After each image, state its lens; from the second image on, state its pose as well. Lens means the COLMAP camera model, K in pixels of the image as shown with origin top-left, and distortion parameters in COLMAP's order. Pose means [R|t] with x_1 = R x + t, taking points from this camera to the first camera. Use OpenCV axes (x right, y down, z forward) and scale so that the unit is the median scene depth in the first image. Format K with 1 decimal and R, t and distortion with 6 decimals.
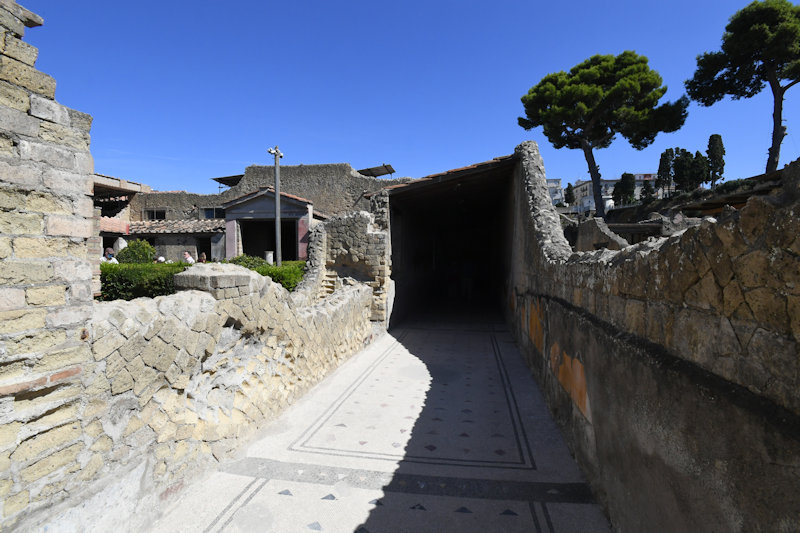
lens RADIAL K [[383.9, 0, 400.0], [0, 383.9, 266.5], [0, 0, 1]] dist [-0.056333, 0.025892]
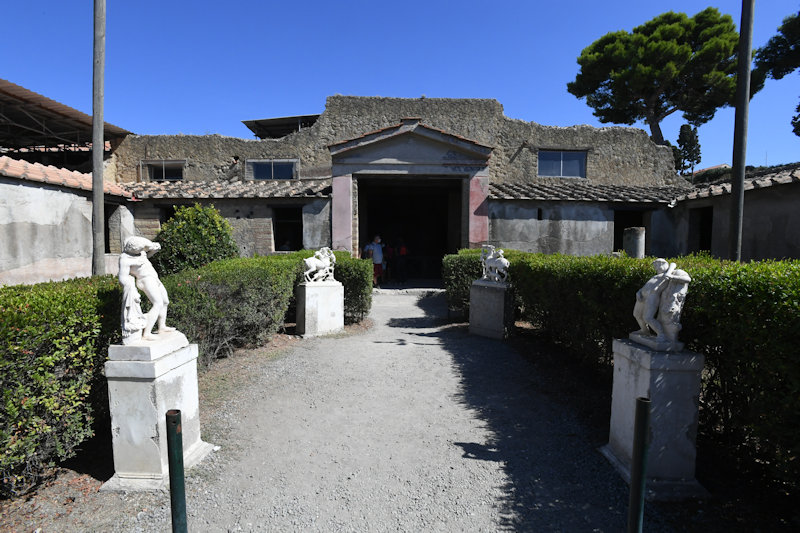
lens RADIAL K [[383.9, 0, 400.0], [0, 383.9, 266.5], [0, 0, 1]] dist [-0.056333, 0.025892]
pose [[0.989017, -0.008255, 0.147569, -0.369572], [0.003397, 0.999445, 0.033143, -0.005530], [-0.147761, -0.032278, 0.988496, 0.348794]]
